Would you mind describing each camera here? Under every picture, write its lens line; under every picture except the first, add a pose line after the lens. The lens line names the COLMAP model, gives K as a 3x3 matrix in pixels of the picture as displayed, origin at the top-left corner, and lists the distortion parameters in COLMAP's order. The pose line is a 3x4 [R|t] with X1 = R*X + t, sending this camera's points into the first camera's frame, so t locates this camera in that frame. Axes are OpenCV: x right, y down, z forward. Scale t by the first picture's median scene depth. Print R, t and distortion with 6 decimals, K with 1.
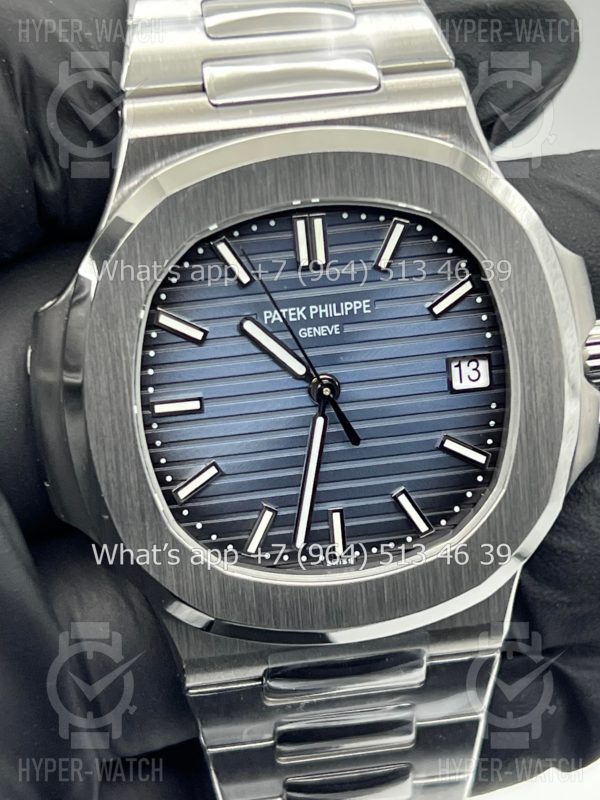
lens RADIAL K [[1792.7, 0, 300.0], [0, 1792.7, 400.0], [0, 0, 1]] dist [0.054729, 0.138950]
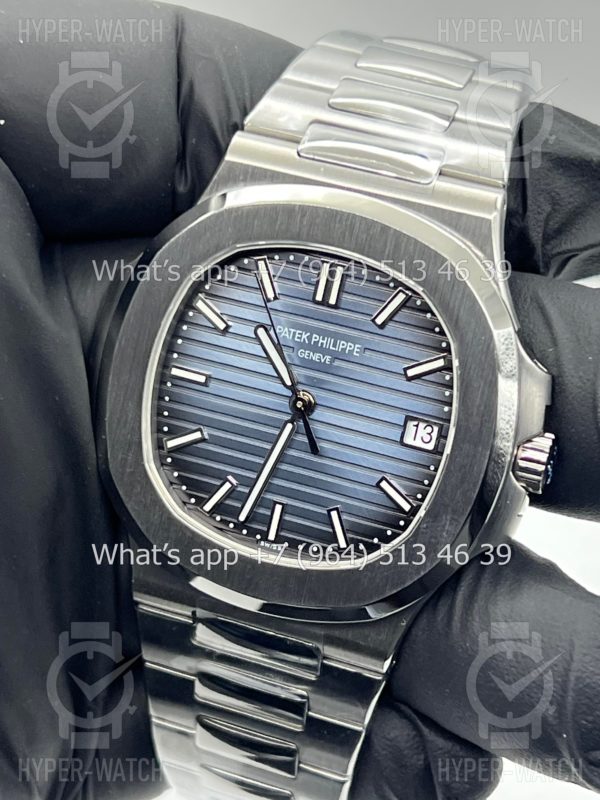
lens RADIAL K [[1792.7, 0, 300.0], [0, 1792.7, 400.0], [0, 0, 1]] dist [0.054729, 0.138950]
pose [[0.878486, 0.336536, -0.339126, 0.419131], [-0.355986, 0.934477, 0.005178, -0.013873], [0.318648, 0.116175, 0.940727, -0.131891]]
